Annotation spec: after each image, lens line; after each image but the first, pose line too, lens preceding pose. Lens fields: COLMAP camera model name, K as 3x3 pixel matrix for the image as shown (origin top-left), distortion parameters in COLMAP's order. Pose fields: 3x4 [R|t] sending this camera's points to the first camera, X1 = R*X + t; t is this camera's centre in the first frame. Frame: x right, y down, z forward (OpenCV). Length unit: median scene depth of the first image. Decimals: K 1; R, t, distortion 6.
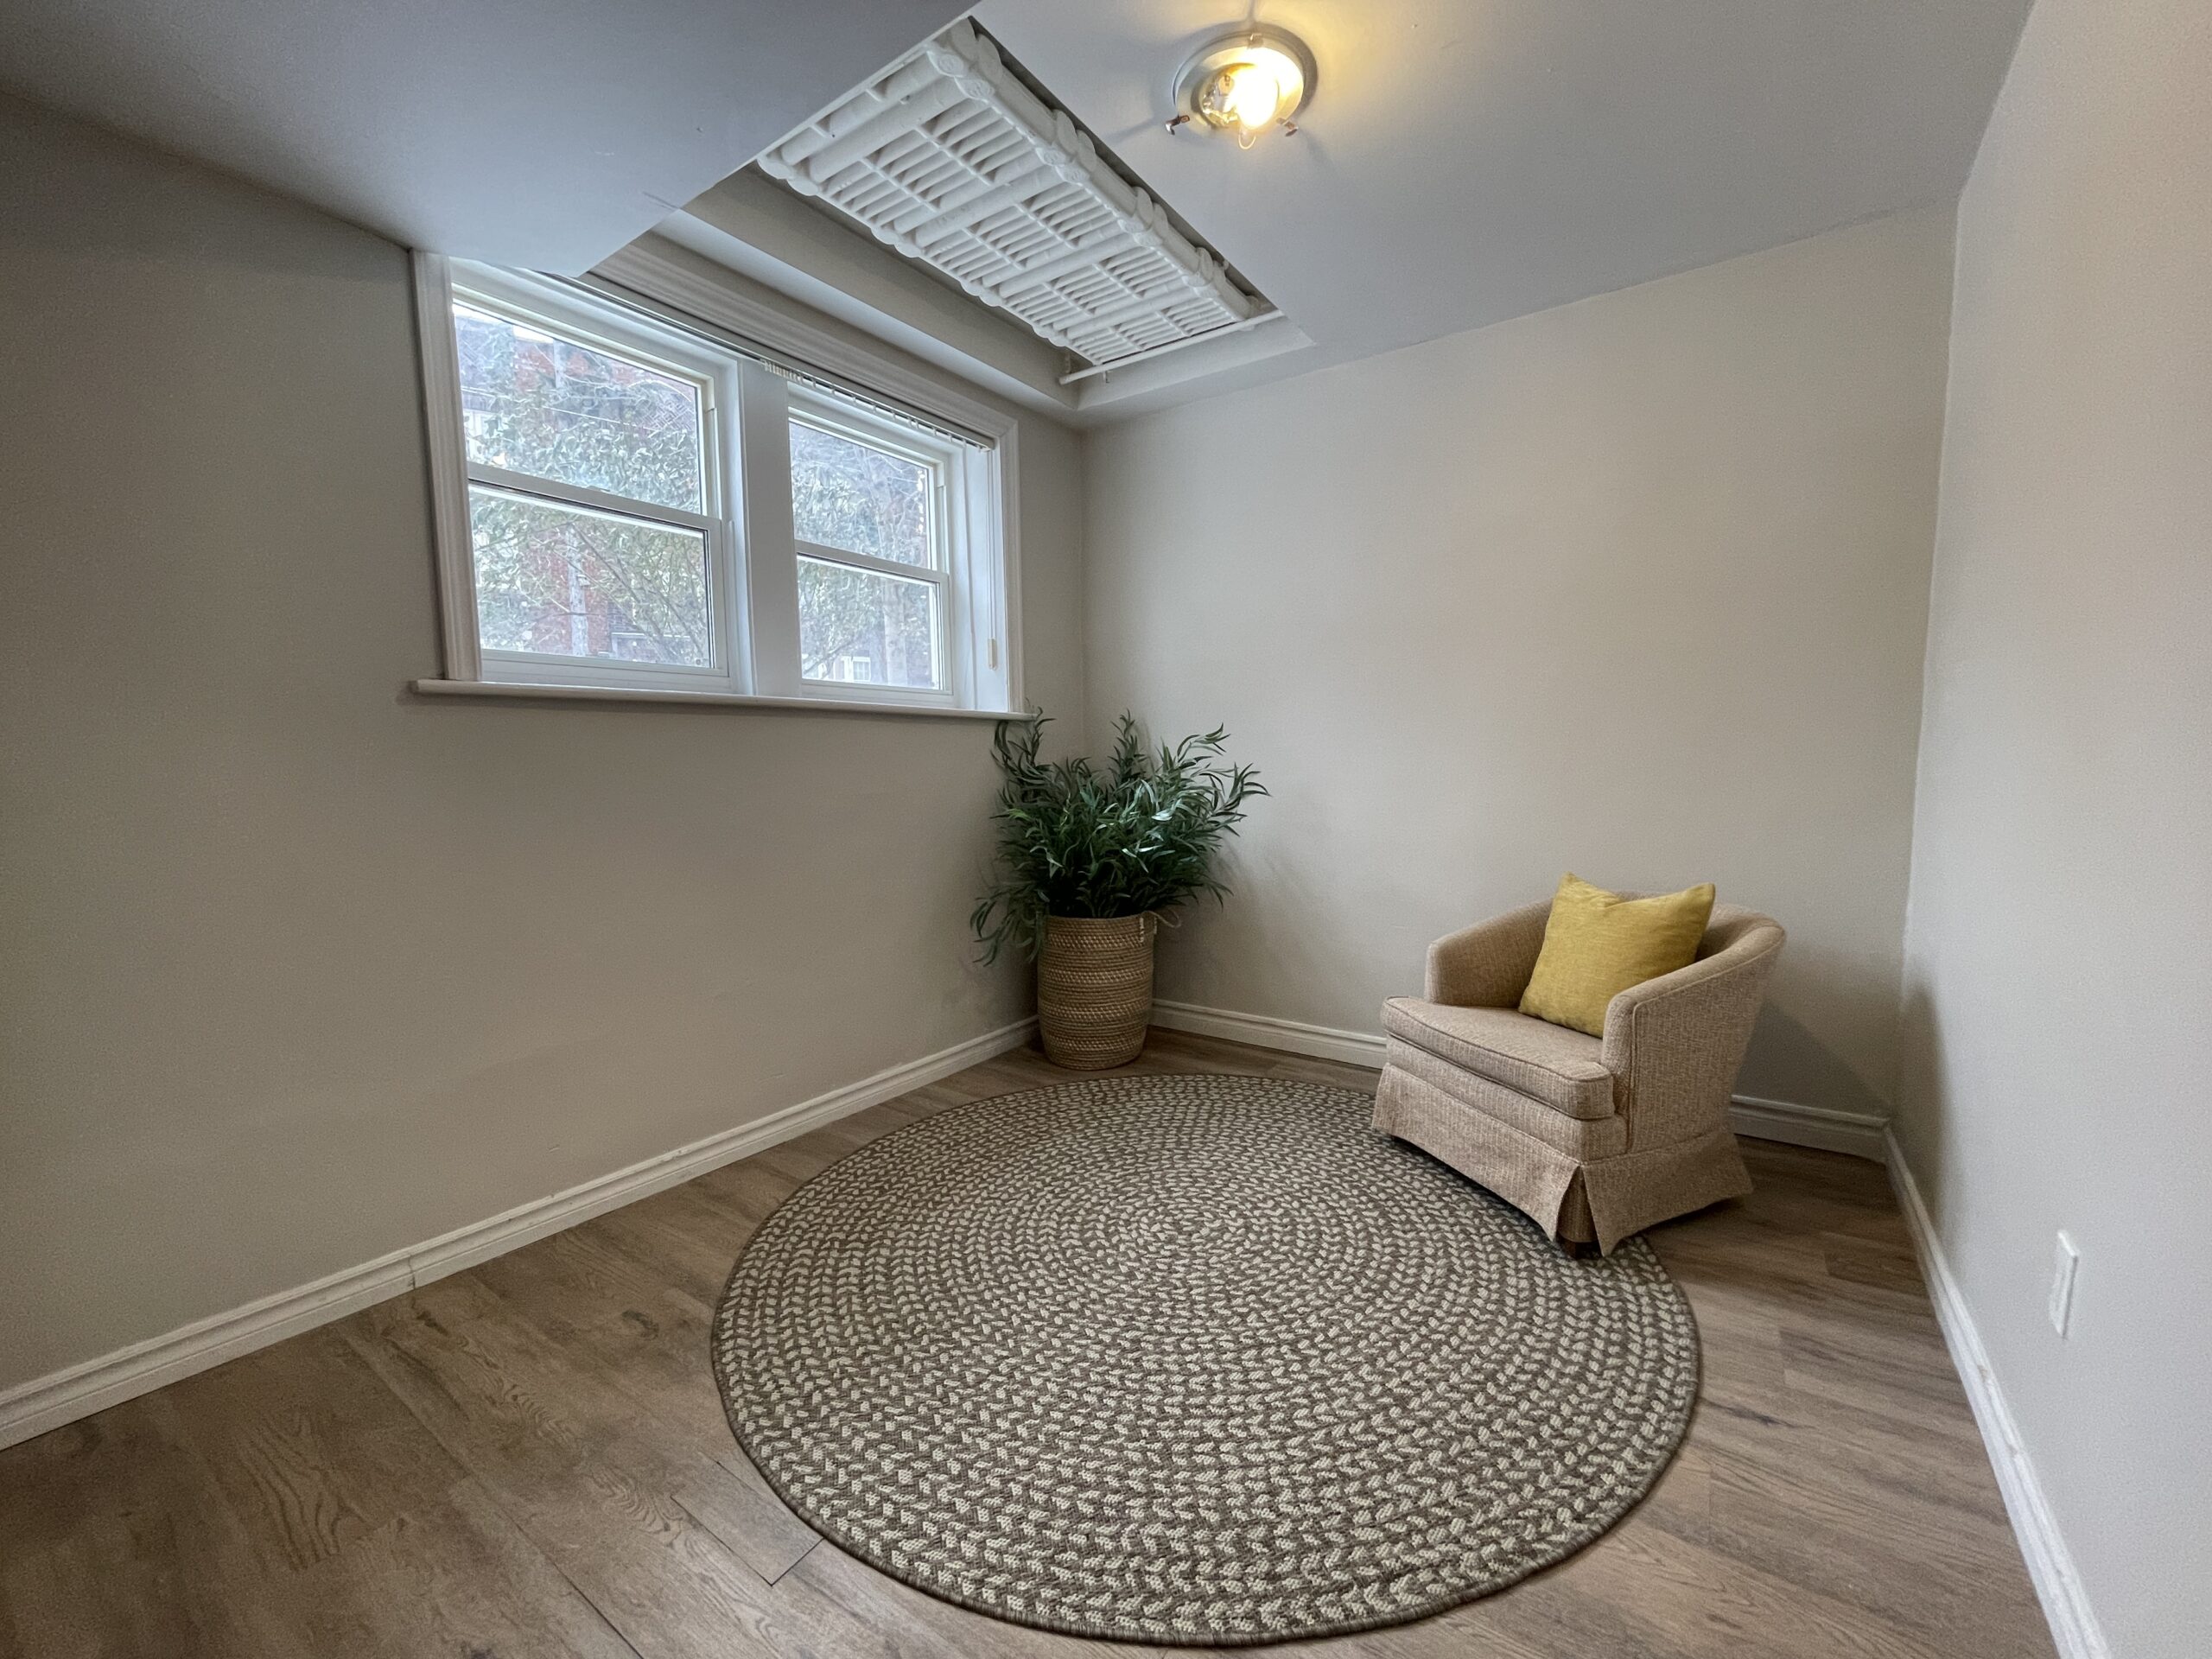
lens RADIAL K [[896.8, 0, 1106.0], [0, 896.8, 829.5], [0, 0, 1]] dist [-0.000719, -0.000141]
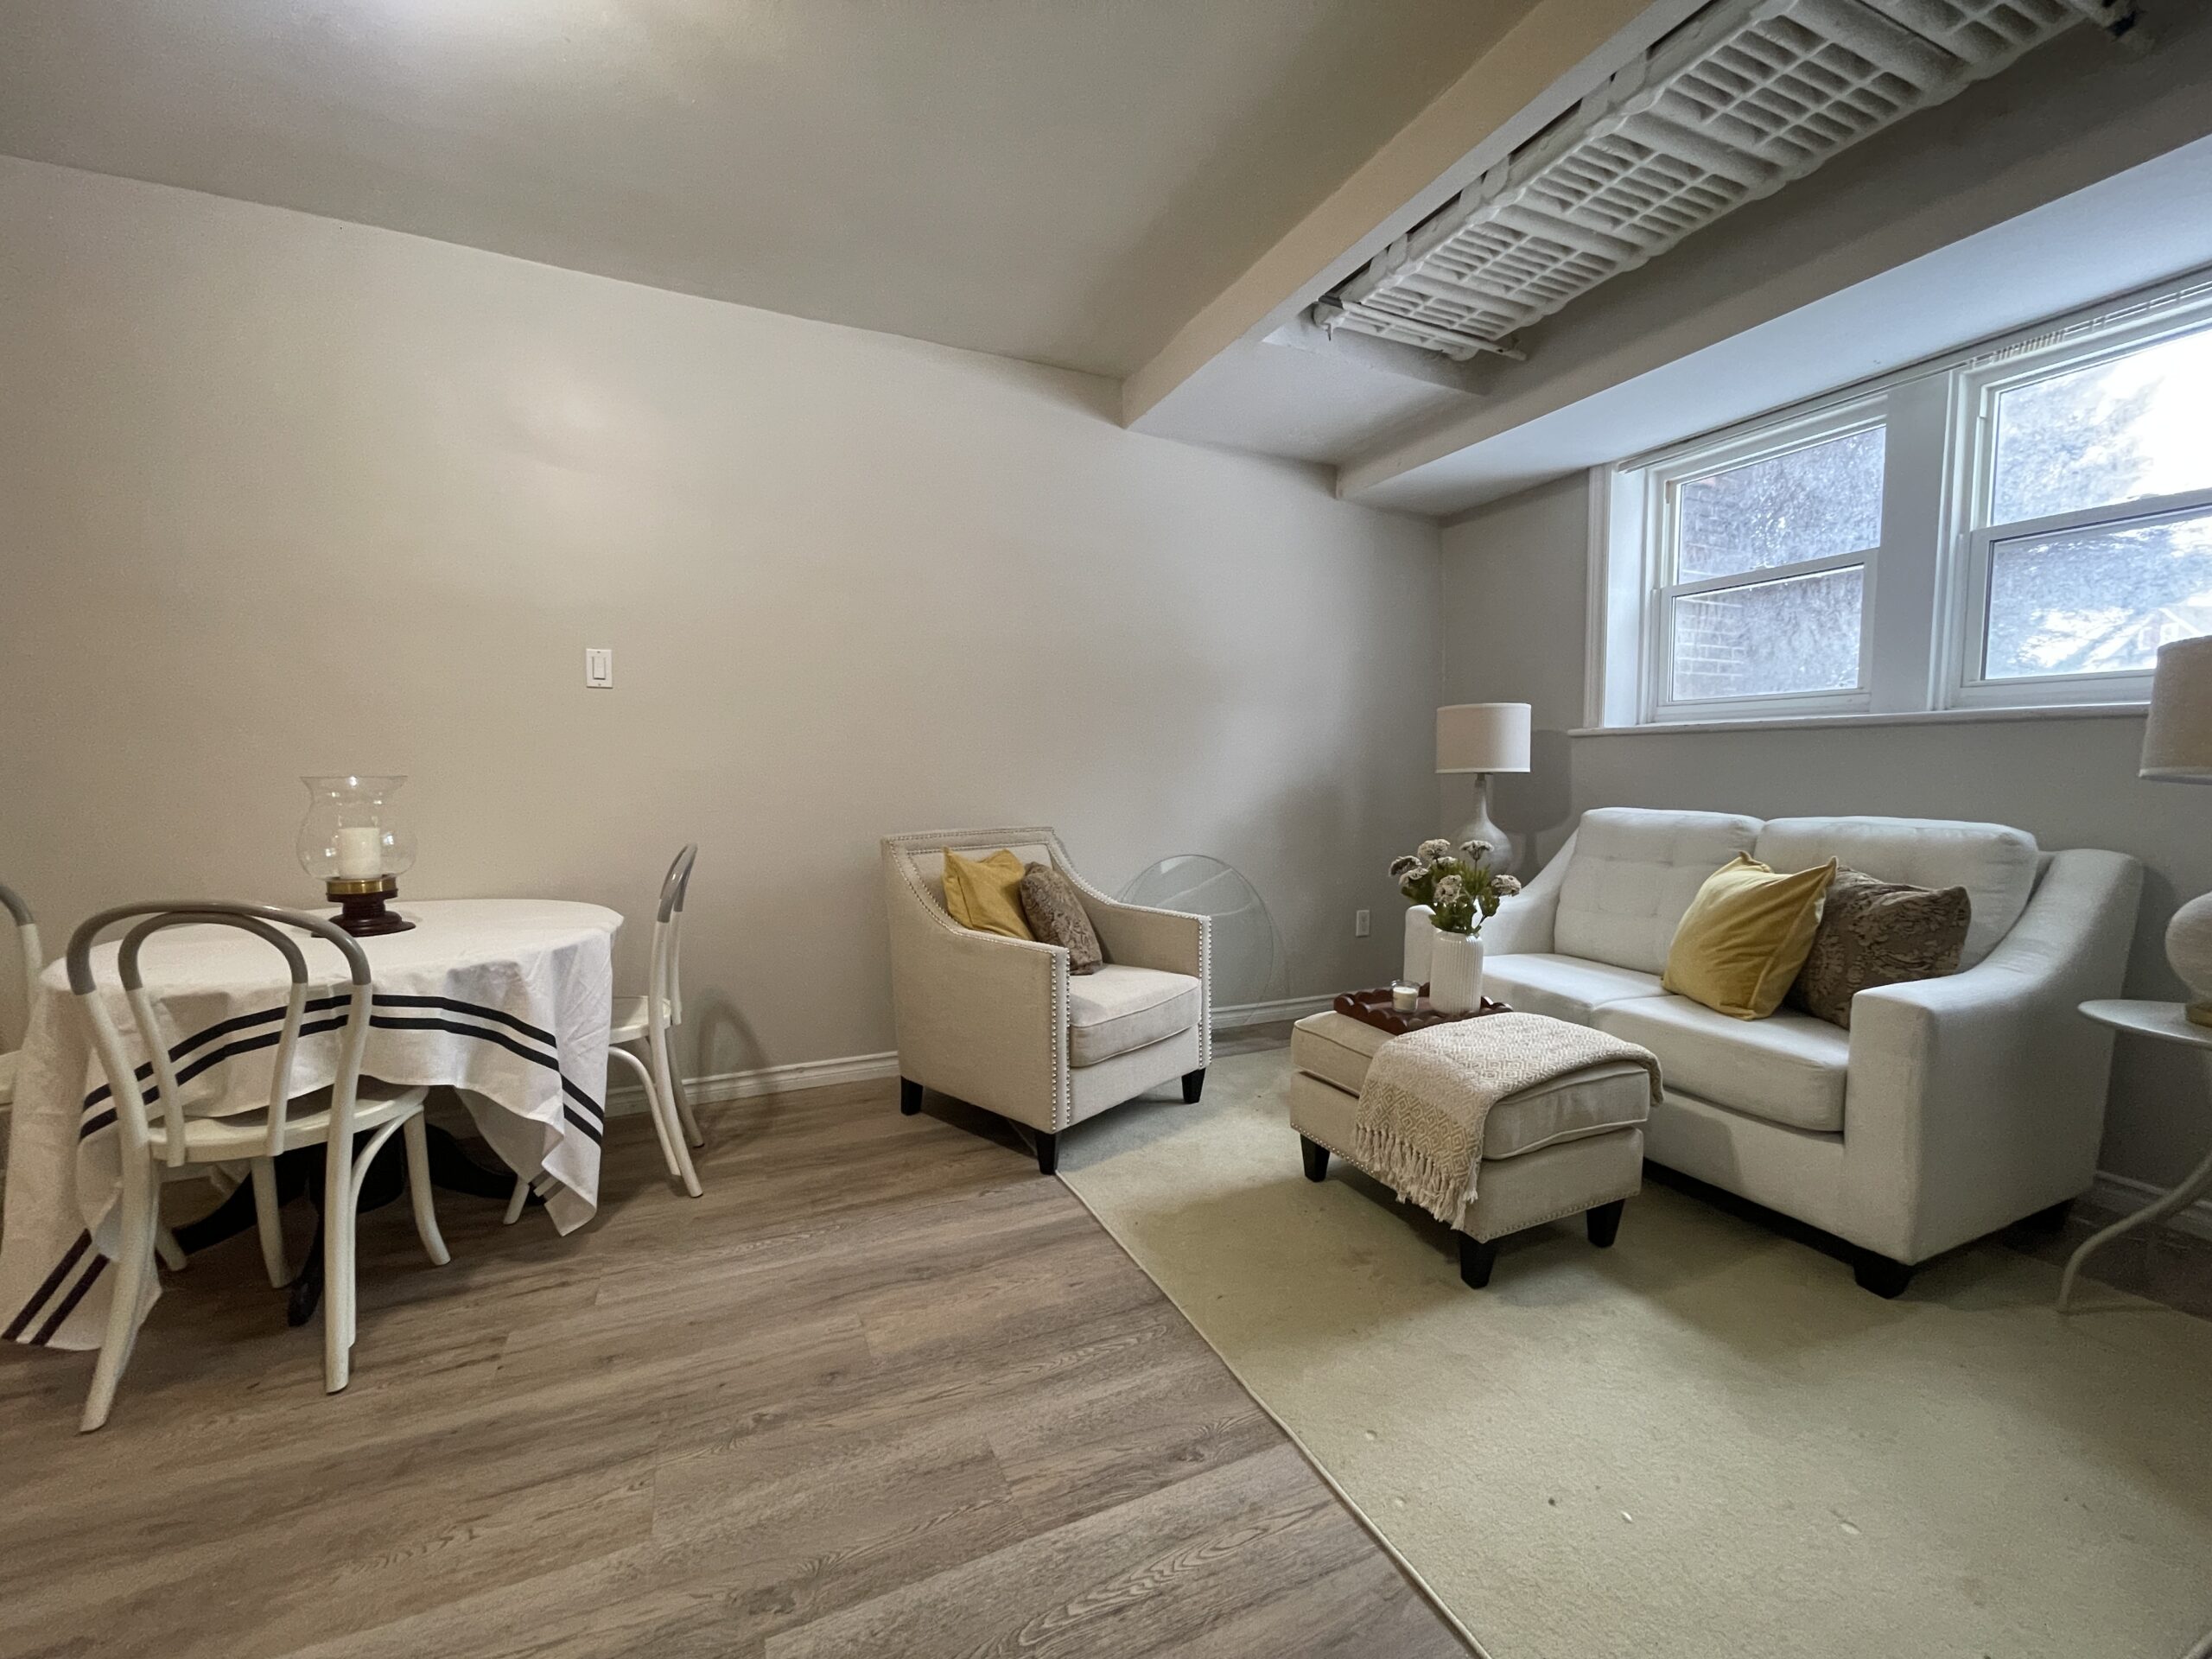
lens RADIAL K [[896.8, 0, 1106.0], [0, 896.8, 829.5], [0, 0, 1]] dist [-0.000719, -0.000141]
pose [[-0.520468, 0.060573, -0.851730, 0.920563], [-0.066514, 0.991574, 0.111163, -0.069673], [0.851287, 0.114509, -0.512054, 0.748393]]
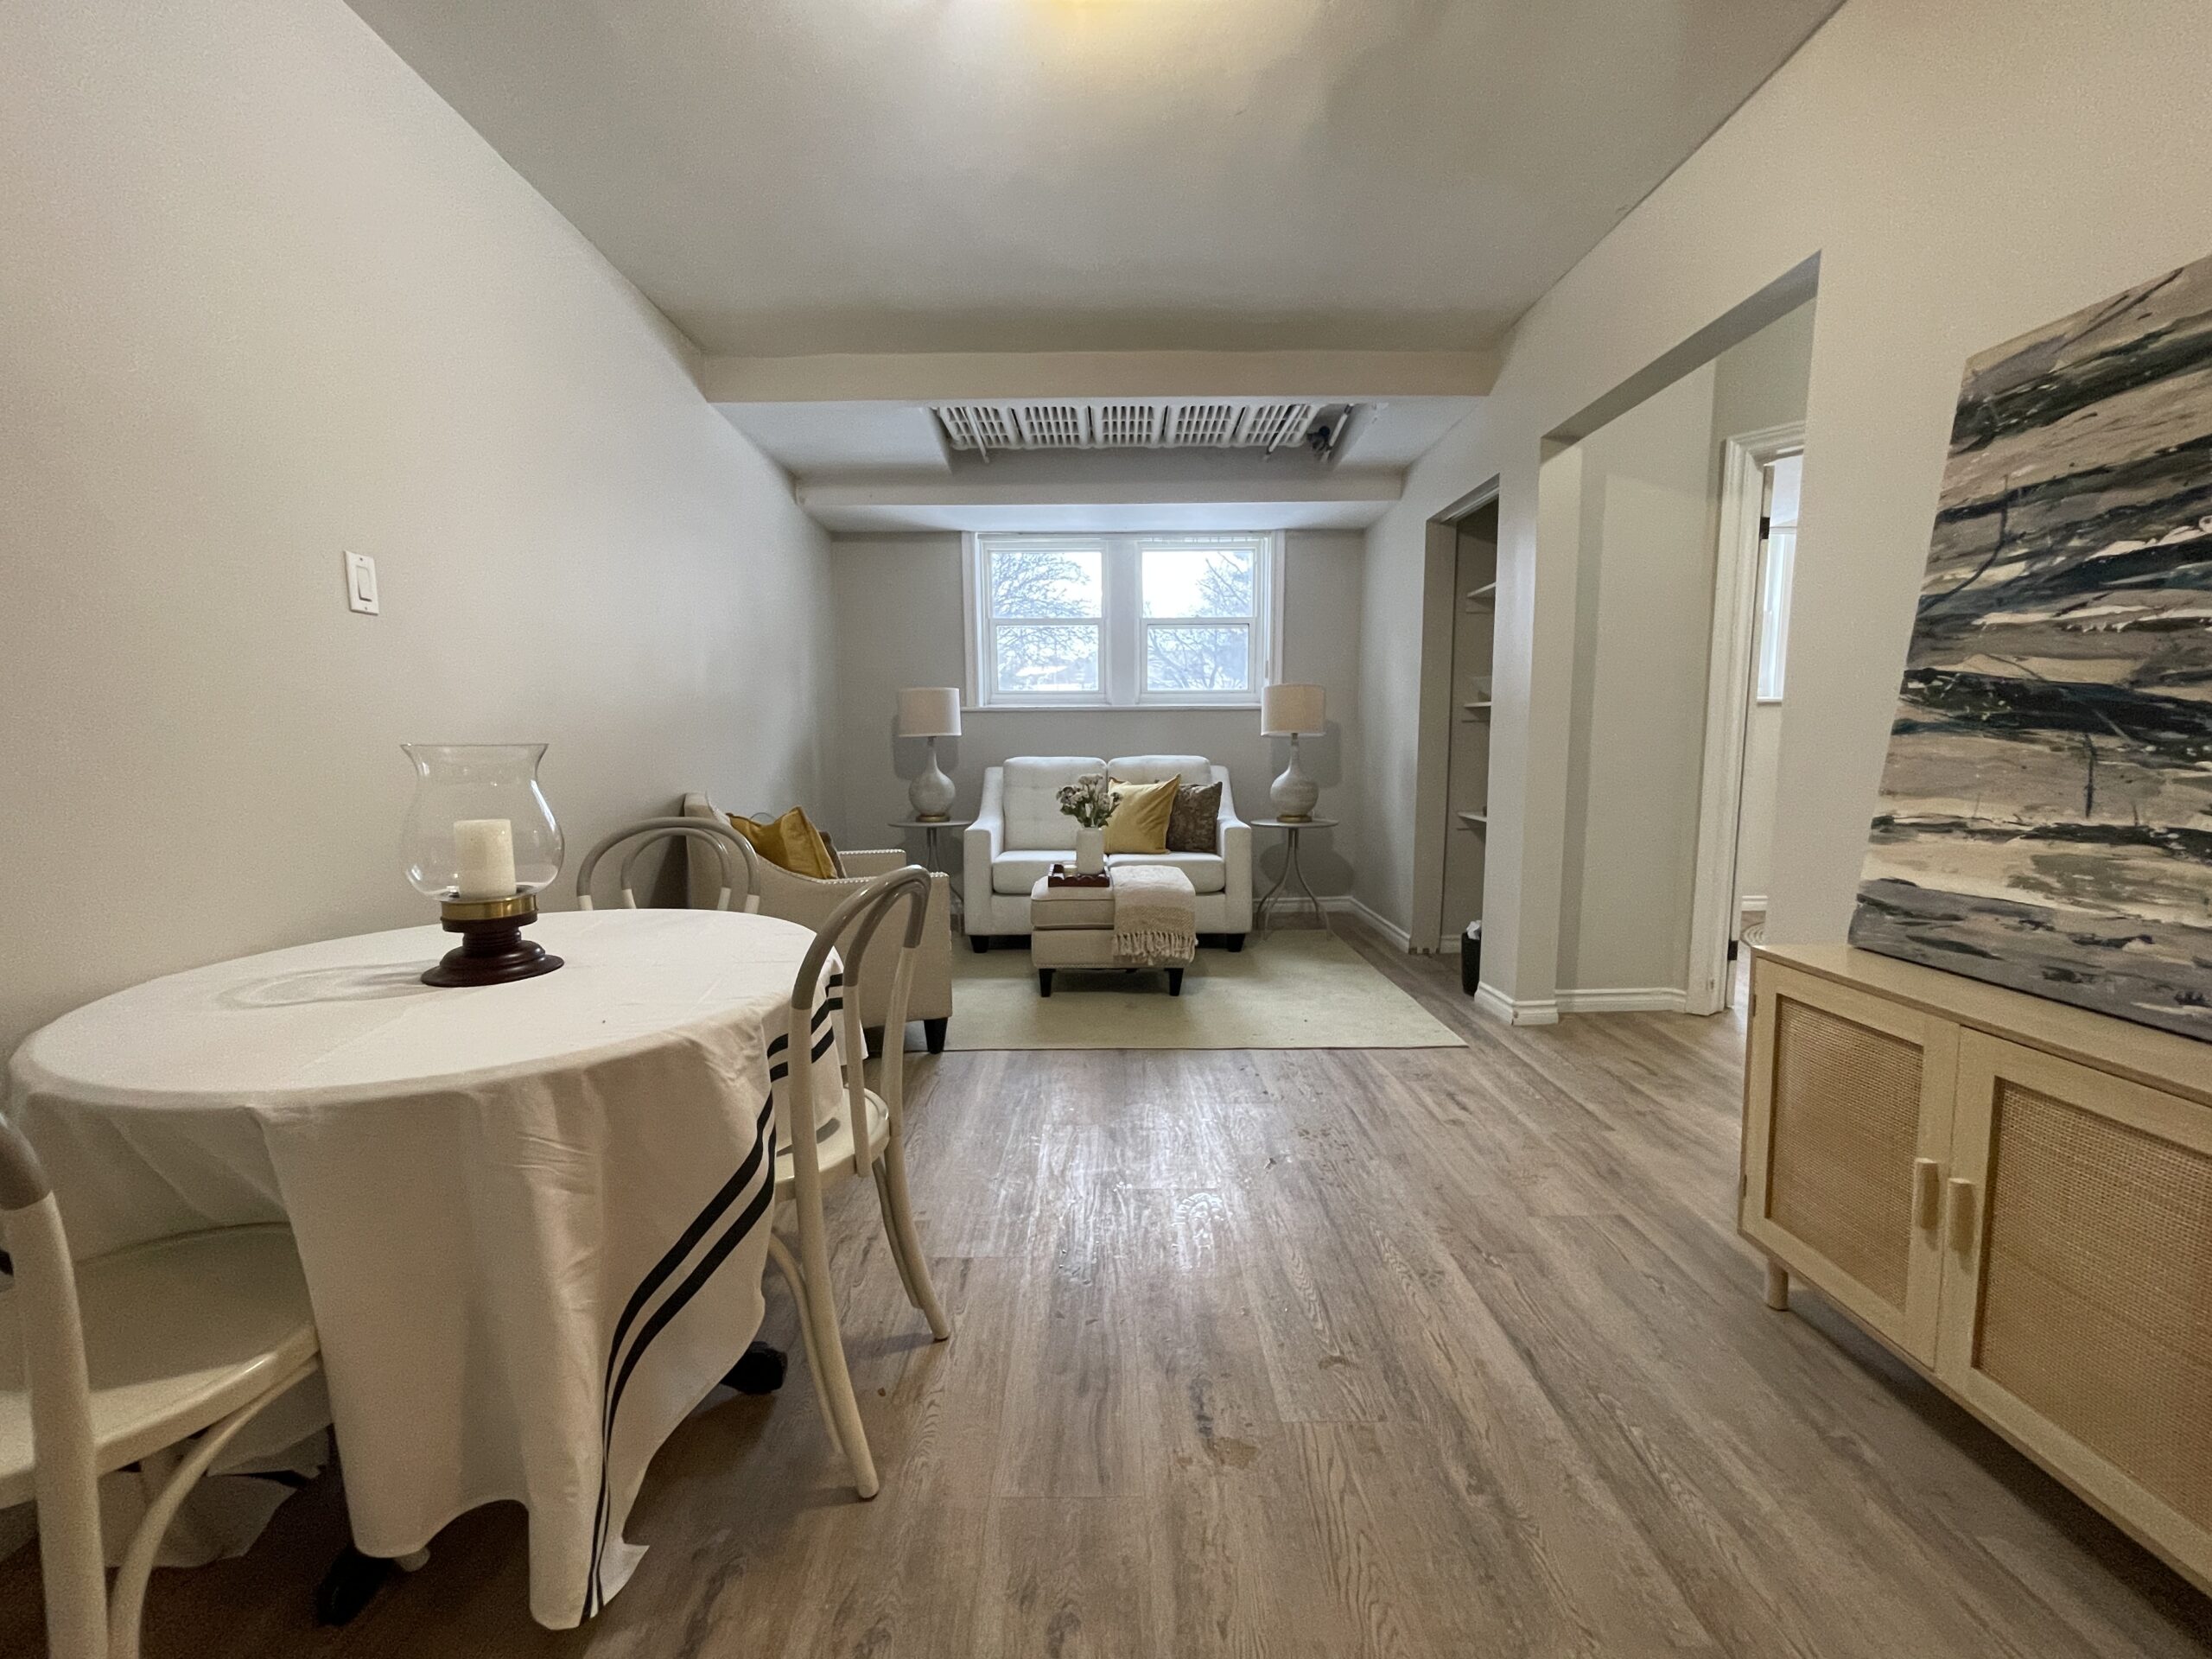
lens RADIAL K [[889.7, 0, 1104.0], [0, 889.7, 855.7], [0, 0, 1]] dist [0.000296, 0.000030]
pose [[0.577057, 0.113143, -0.808828, 1.208966], [-0.063254, 0.993574, 0.093857, 0.001478], [0.814250, -0.003000, 0.580506, -0.168200]]
